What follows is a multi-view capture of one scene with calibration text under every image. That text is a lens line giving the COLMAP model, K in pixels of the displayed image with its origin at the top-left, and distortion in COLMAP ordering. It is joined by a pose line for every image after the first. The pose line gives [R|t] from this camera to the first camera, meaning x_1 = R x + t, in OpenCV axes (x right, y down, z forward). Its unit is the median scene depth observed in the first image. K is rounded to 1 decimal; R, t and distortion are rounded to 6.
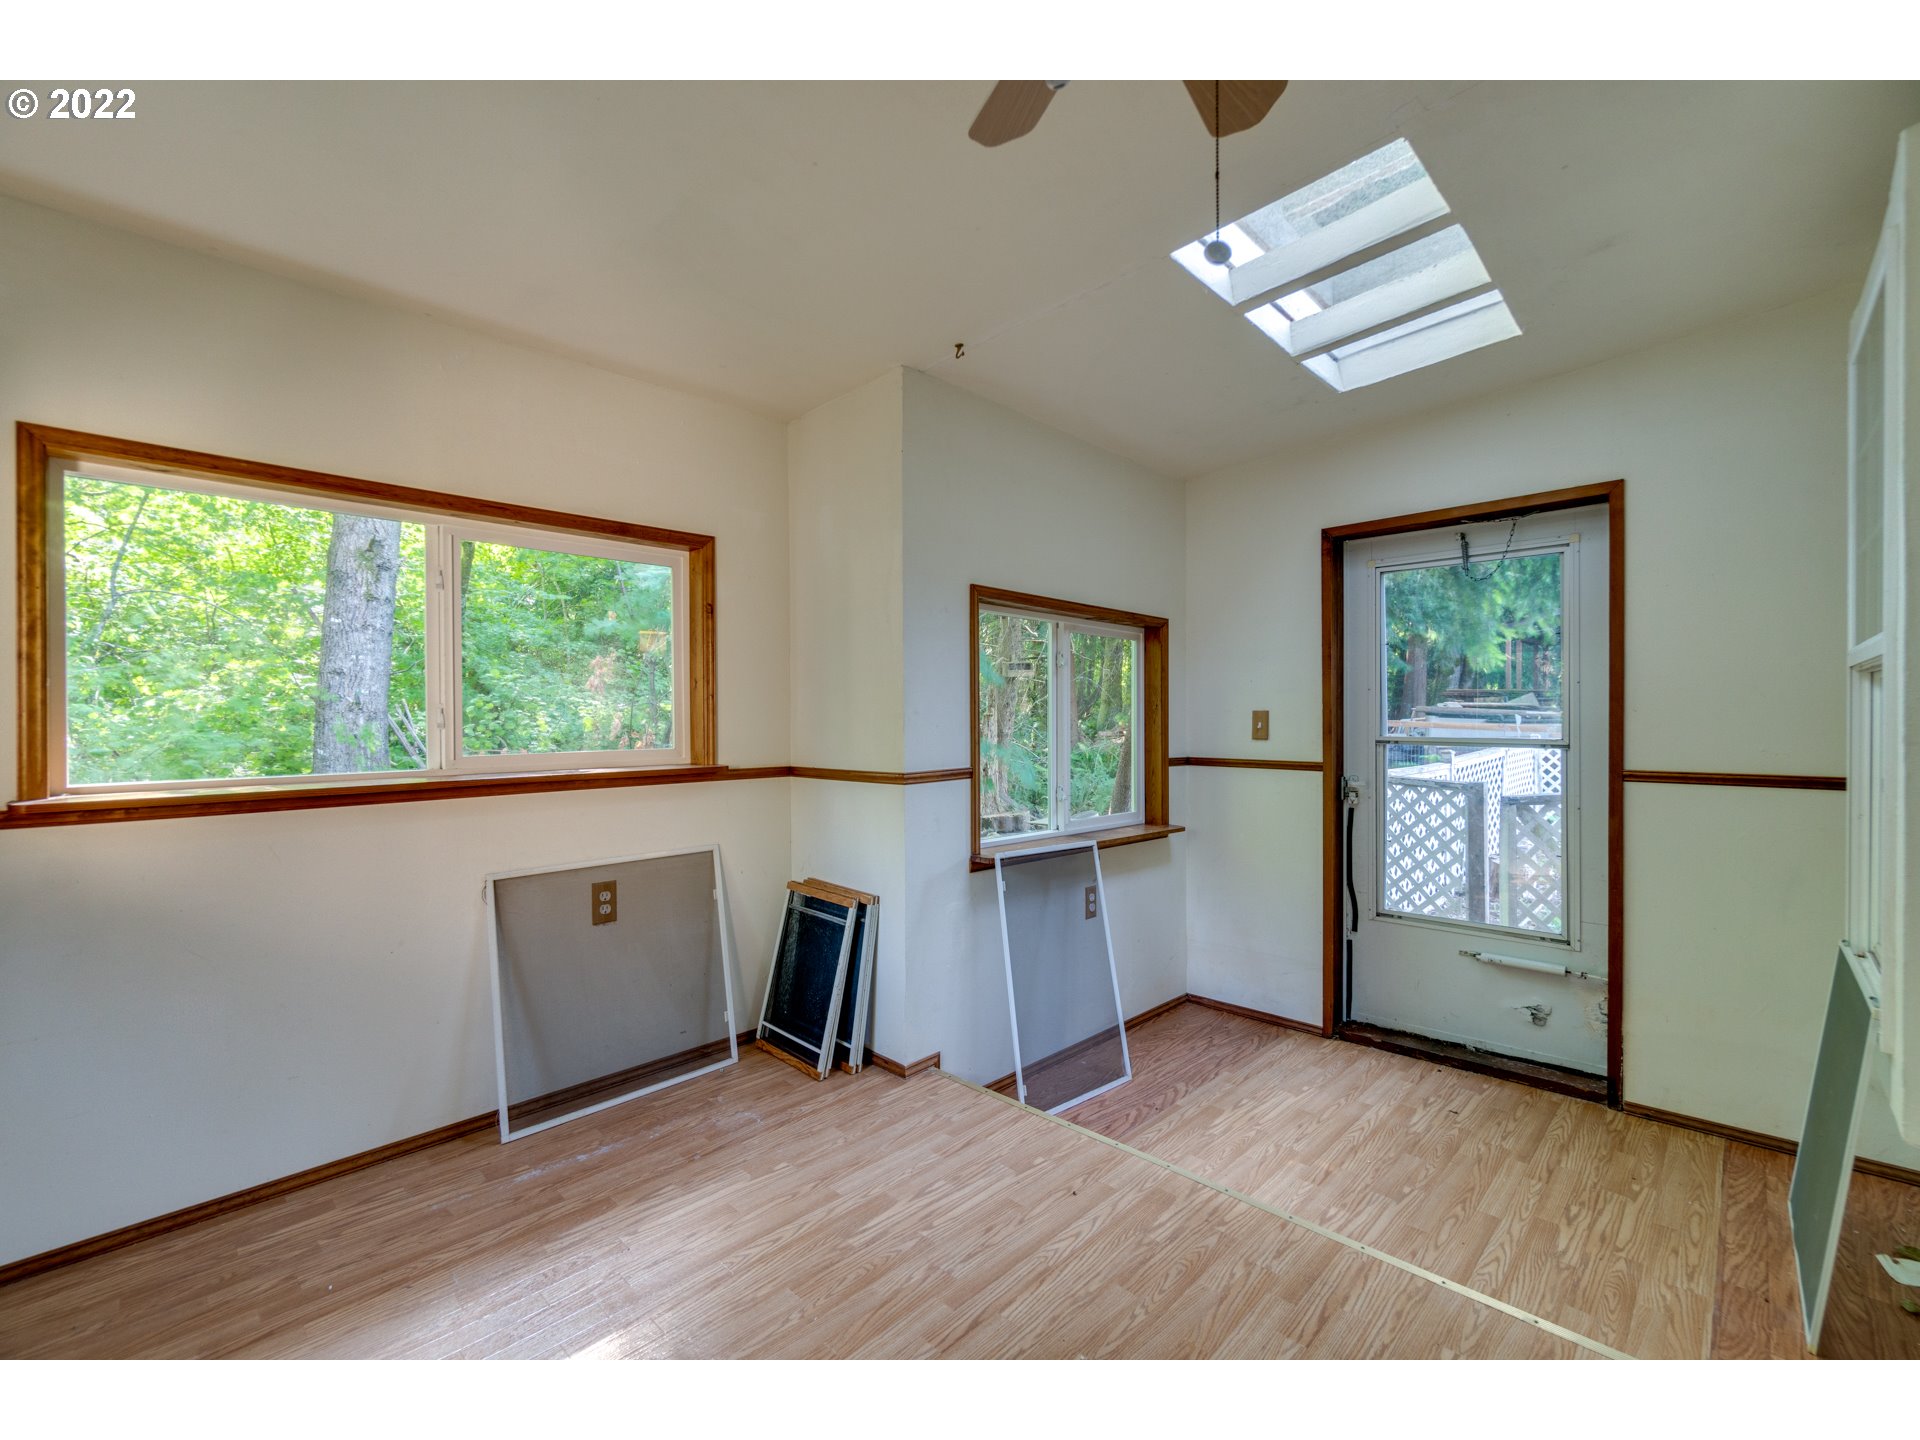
lens RADIAL K [[826.8, 0, 966.4], [0, 826.8, 717.8], [0, 0, 1]] dist [-0.003100, 0.000068]
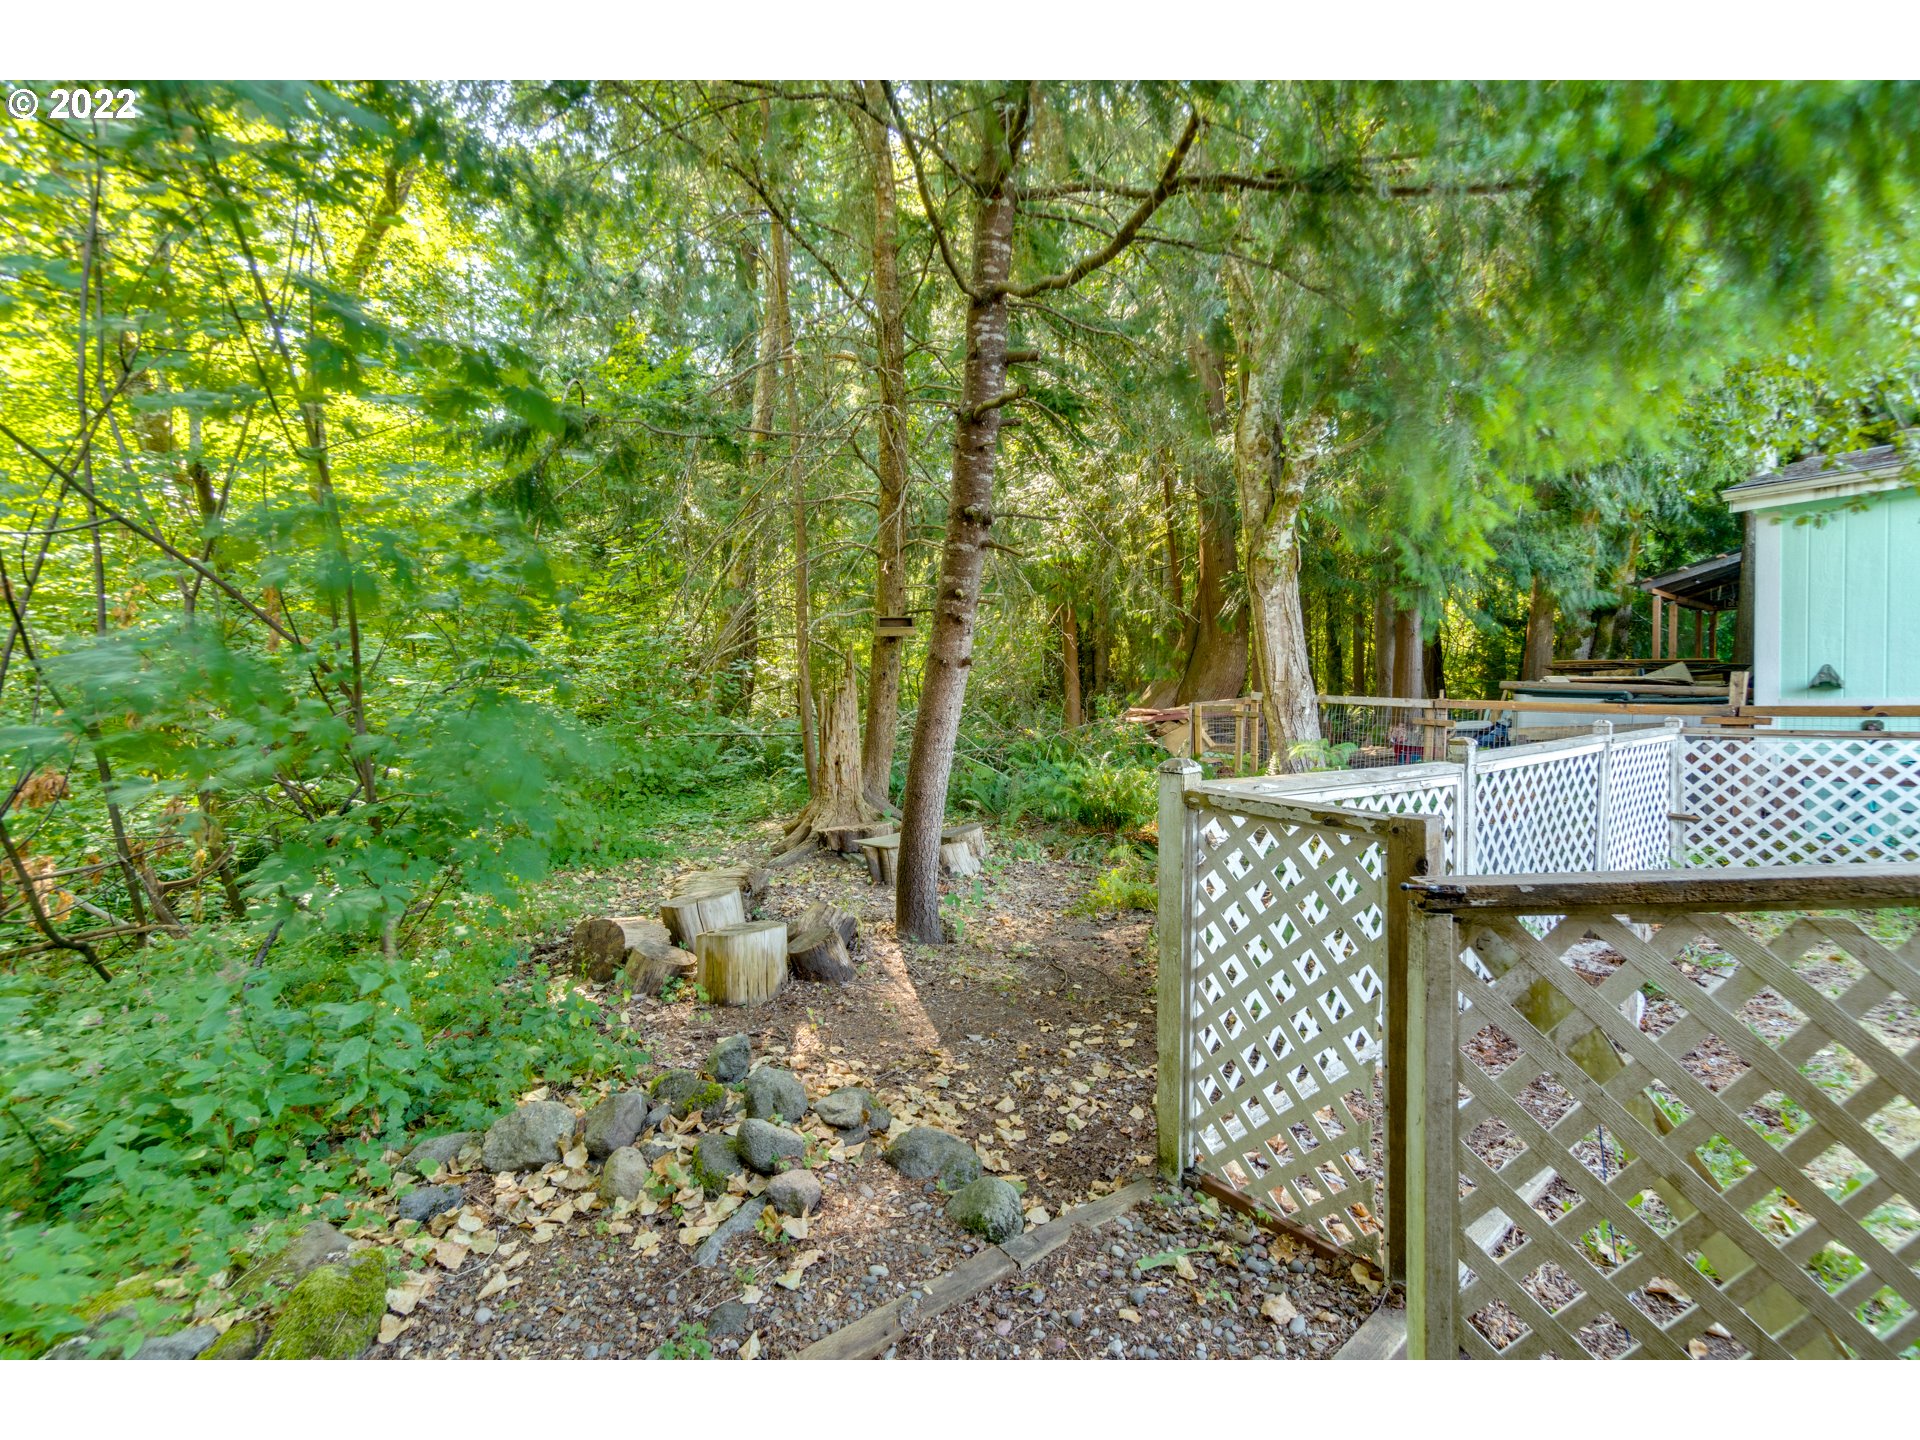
lens RADIAL K [[826.8, 0, 966.4], [0, 826.8, 717.8], [0, 0, 1]] dist [-0.003100, 0.000068]
pose [[0.991420, 0.007200, -0.130519, 0.389815], [-0.005696, 0.999913, 0.011891, 0.025189], [0.130593, -0.011046, 0.991375, 0.505999]]
